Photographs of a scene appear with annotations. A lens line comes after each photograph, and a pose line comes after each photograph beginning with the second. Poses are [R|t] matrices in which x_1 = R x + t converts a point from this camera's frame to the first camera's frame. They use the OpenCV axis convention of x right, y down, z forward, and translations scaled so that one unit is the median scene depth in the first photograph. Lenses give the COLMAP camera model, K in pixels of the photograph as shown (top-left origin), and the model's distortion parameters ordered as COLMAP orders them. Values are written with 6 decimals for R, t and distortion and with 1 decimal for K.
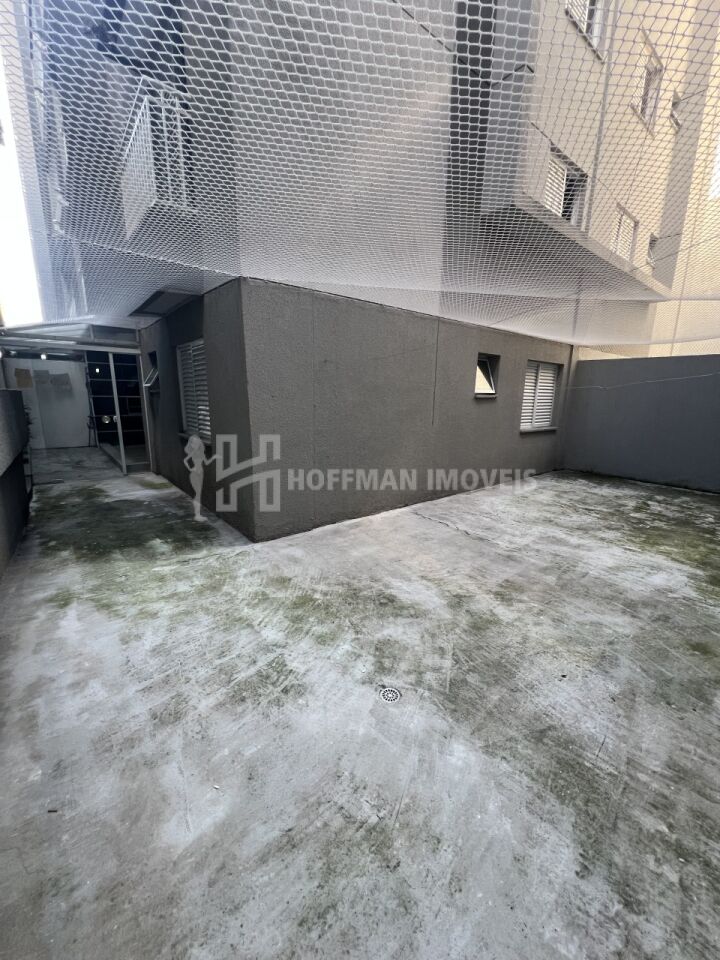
lens RADIAL K [[385.2, 0, 357.0], [0, 385.2, 478.5], [0, 0, 1]] dist [-0.000246, -0.000119]
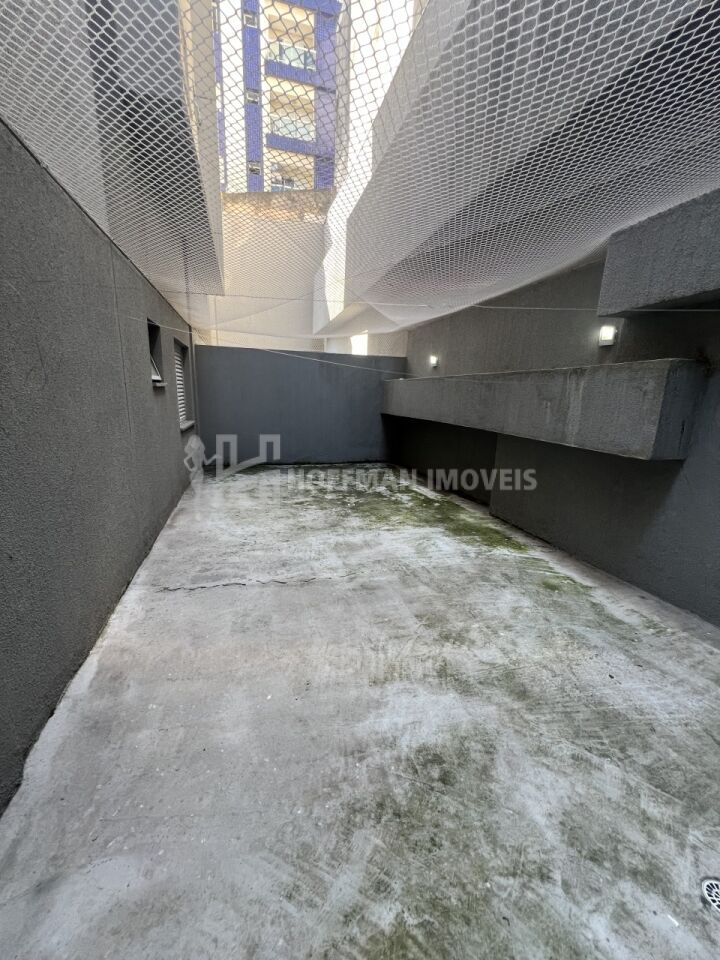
lens RADIAL K [[385.2, 0, 361.0], [0, 385.2, 479.5], [0, 0, 1]] dist [-0.000246, -0.000119]
pose [[0.389562, -0.208846, 0.897009, -0.319176], [0.174593, 0.973036, 0.150723, -0.155871], [-0.904300, 0.097895, 0.415521, 0.717083]]
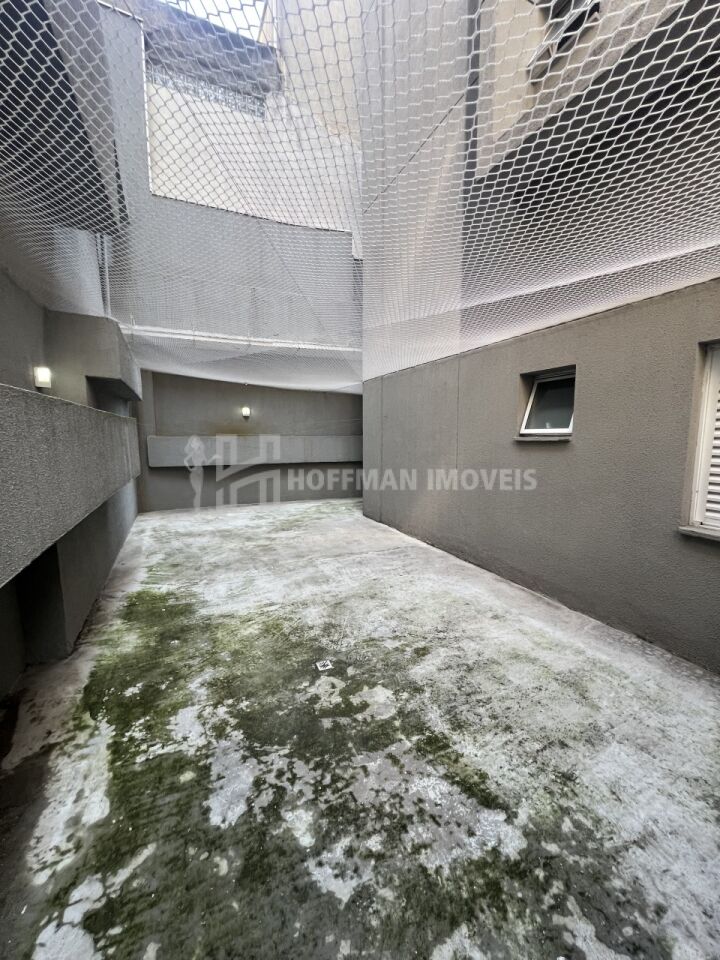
lens RADIAL K [[385.2, 0, 356.4], [0, 385.2, 483.8], [0, 0, 1]] dist [-0.000246, -0.000119]
pose [[-0.260377, 0.111872, -0.959004, 1.760130], [-0.205272, 0.964142, 0.168205, -0.331885], [0.943434, 0.240654, -0.228076, 1.571055]]
